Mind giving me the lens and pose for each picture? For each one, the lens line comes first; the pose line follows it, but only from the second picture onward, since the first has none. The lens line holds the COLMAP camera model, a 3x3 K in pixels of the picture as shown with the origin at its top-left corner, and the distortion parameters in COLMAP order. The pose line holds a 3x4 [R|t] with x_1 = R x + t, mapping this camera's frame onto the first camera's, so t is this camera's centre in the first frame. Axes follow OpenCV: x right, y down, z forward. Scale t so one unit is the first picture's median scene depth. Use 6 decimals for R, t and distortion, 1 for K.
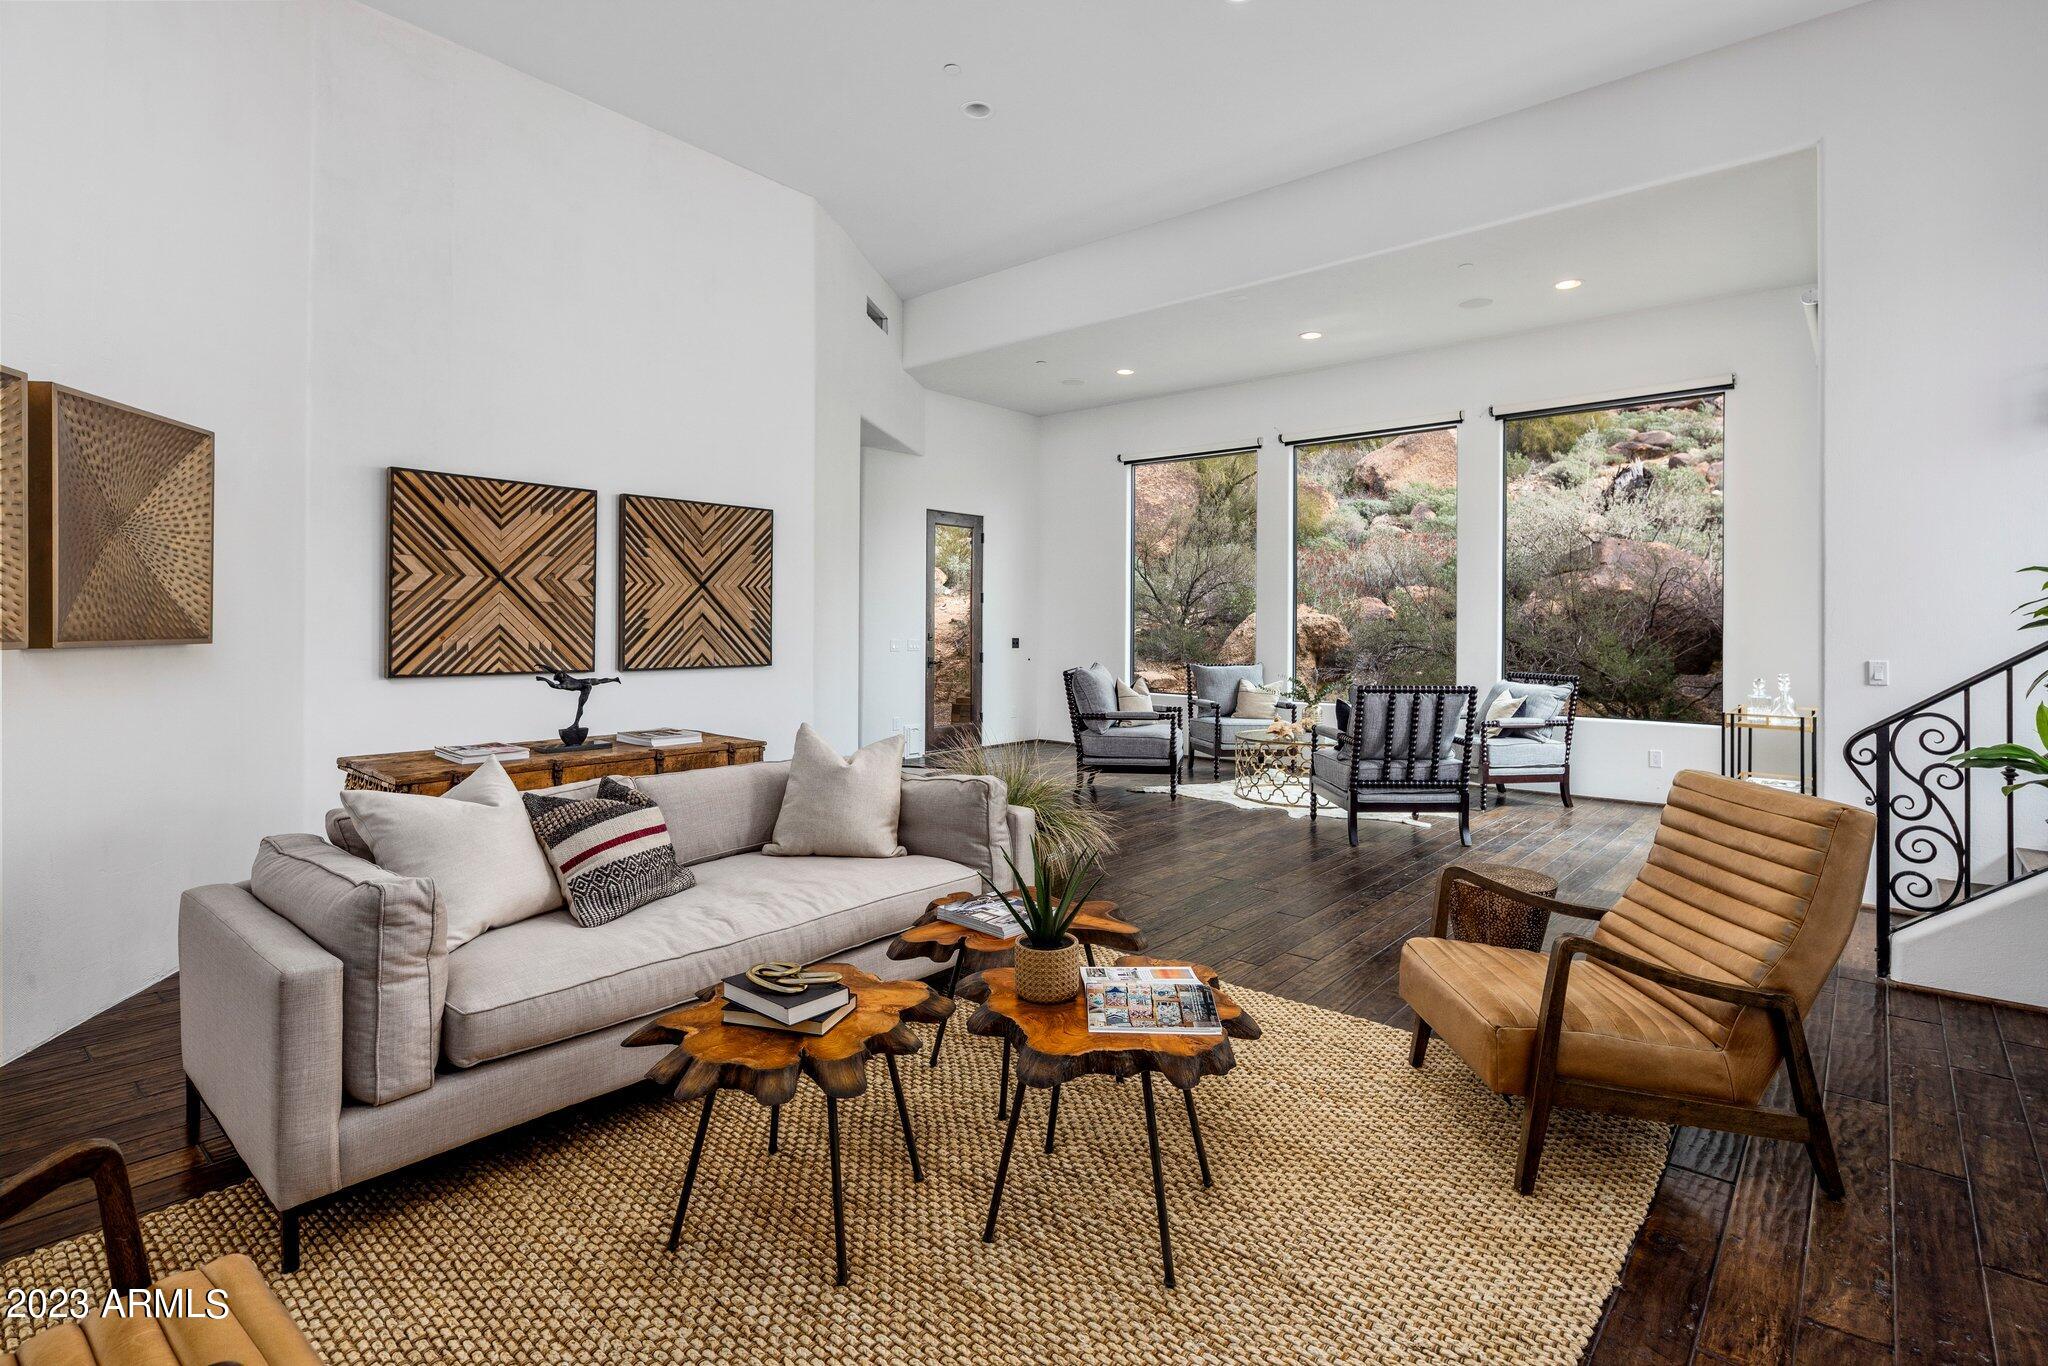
lens RADIAL K [[997.7, 0, 1033.6], [0, 997.7, 640.2], [0, 0, 1]] dist [0.000731, 0.000061]
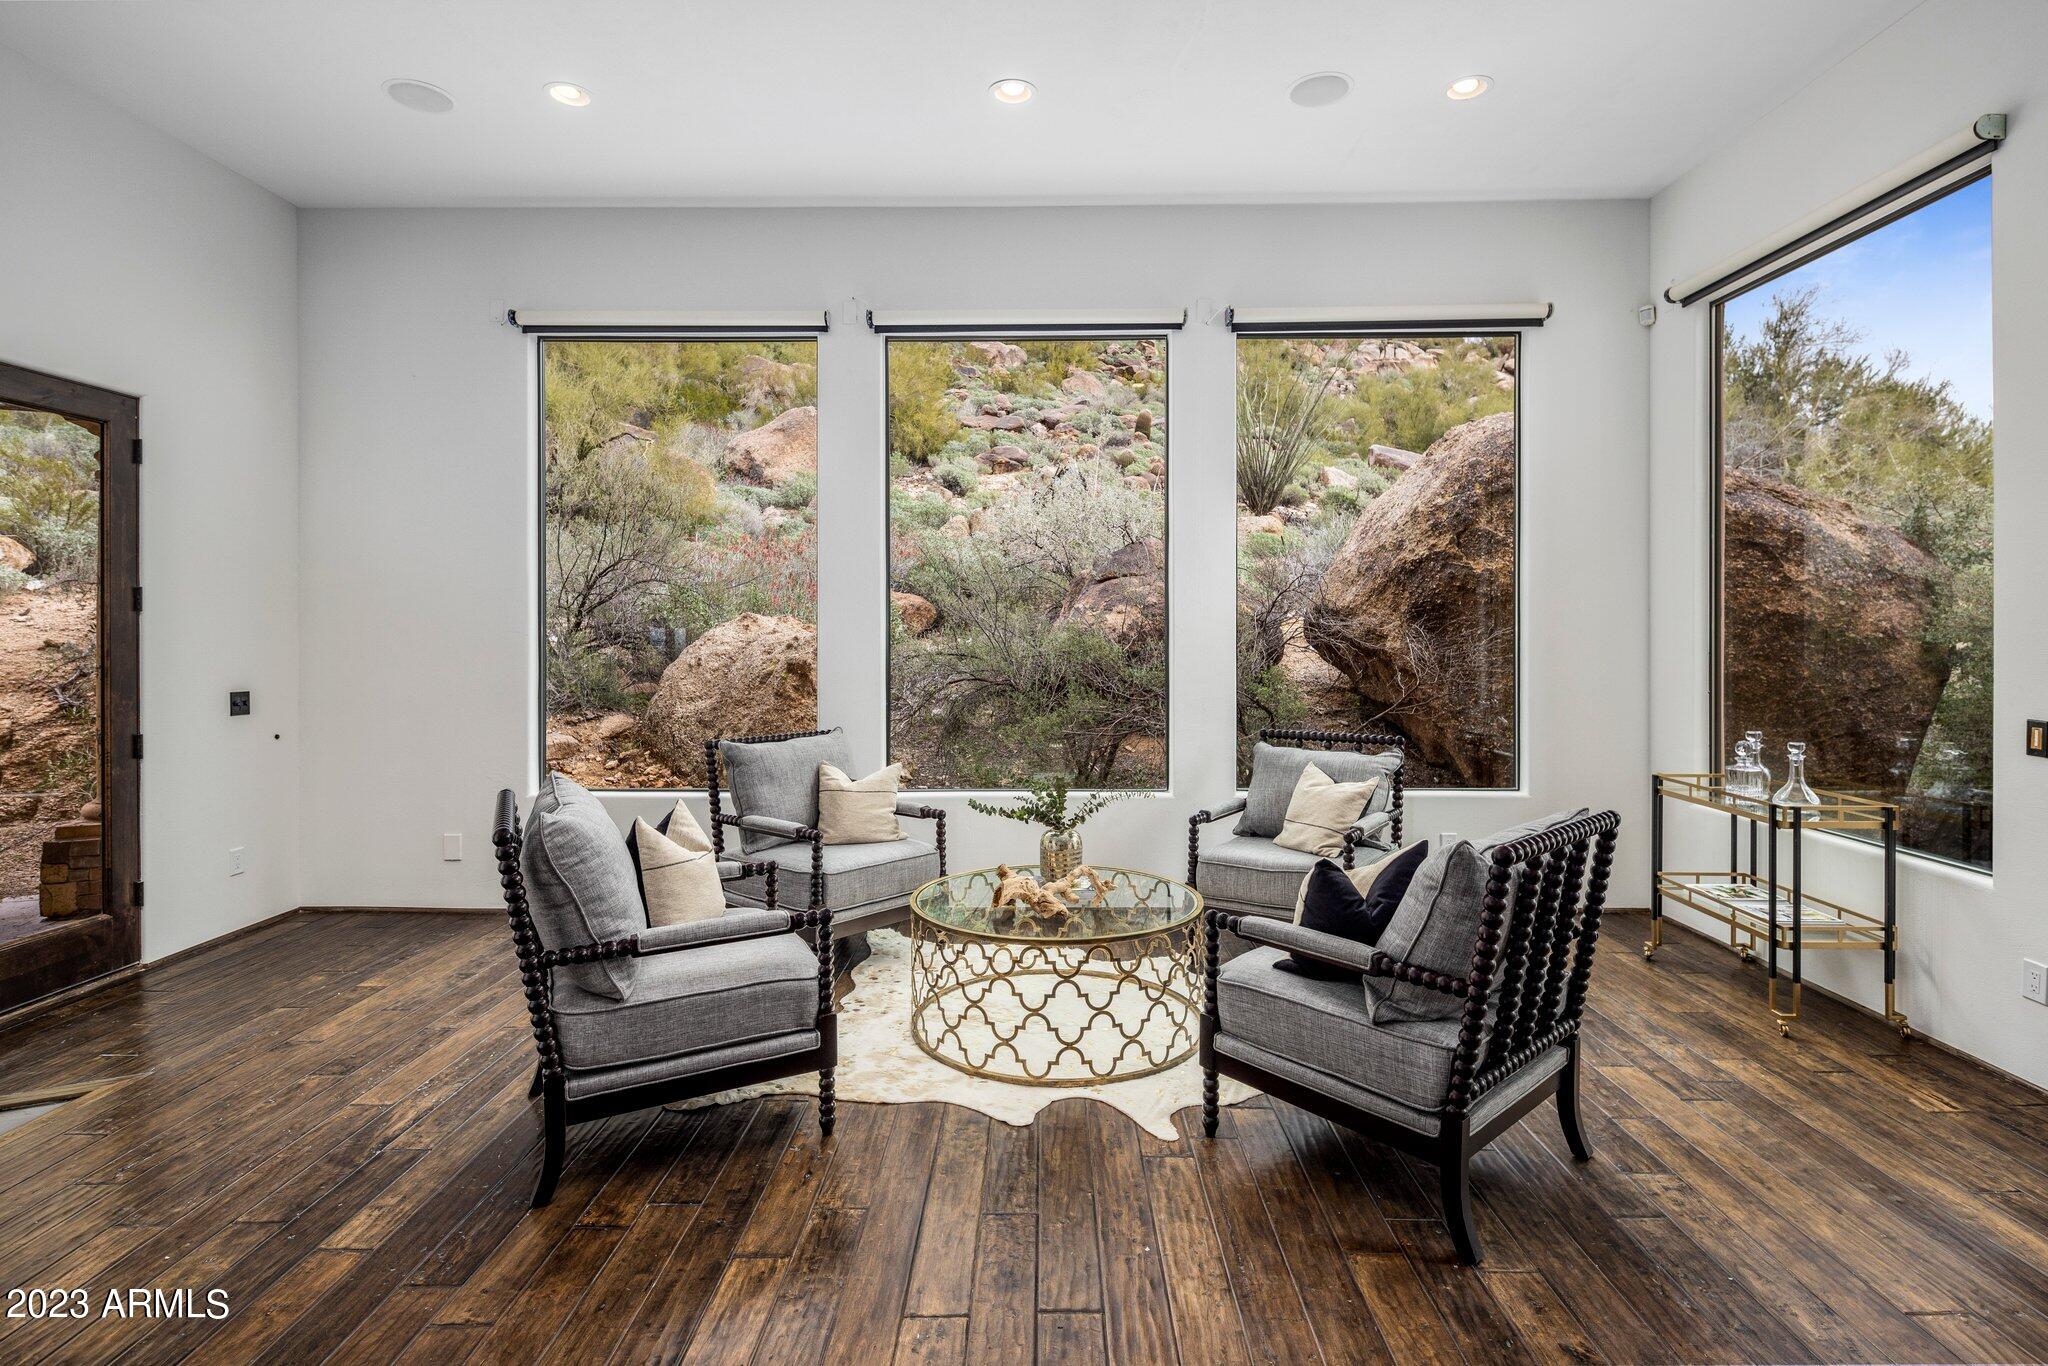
lens RADIAL K [[997.7, 0, 1033.6], [0, 997.7, 640.2], [0, 0, 1]] dist [0.000731, 0.000061]
pose [[0.770747, -0.011039, 0.637045, -0.029569], [0.015303, 0.999882, -0.001187, -0.019538], [-0.636957, 0.010664, 0.770826, 0.453639]]
